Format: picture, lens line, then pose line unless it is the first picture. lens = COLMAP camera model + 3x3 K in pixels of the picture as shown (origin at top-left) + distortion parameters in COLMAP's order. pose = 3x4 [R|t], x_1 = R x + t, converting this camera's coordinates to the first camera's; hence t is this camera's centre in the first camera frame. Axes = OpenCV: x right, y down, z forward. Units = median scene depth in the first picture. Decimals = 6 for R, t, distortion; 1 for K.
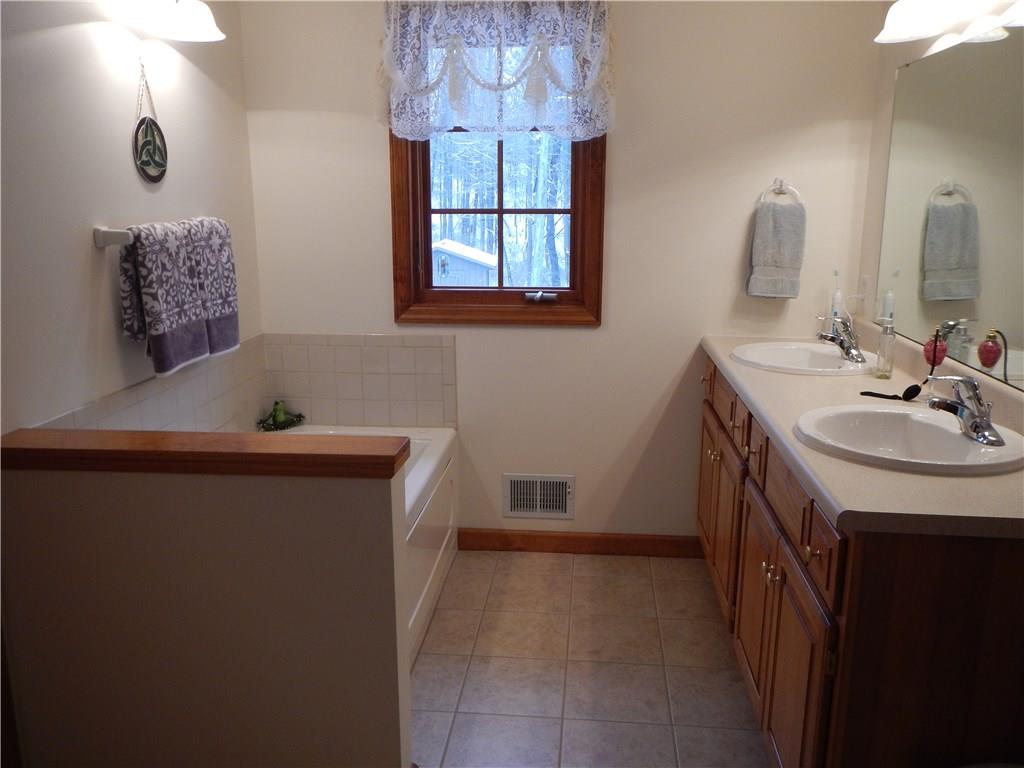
lens RADIAL K [[858.9, 0, 510.0], [0, 858.9, 387.3], [0, 0, 1]] dist [-0.003487, 0.006837]
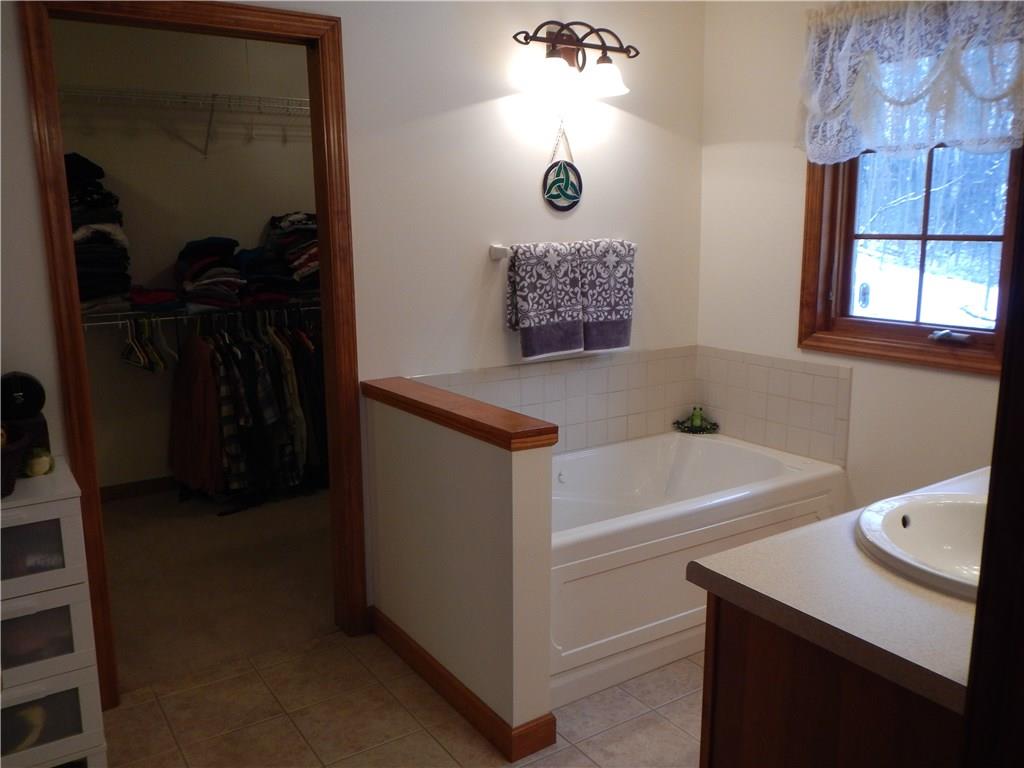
lens RADIAL K [[858.9, 0, 508.3], [0, 858.9, 382.7], [0, 0, 1]] dist [-0.003487, 0.006837]
pose [[0.620145, 0.142545, -0.771428, 0.525720], [-0.166942, 0.984809, 0.047770, -0.033132], [0.766518, 0.099159, 0.634521, 0.145441]]
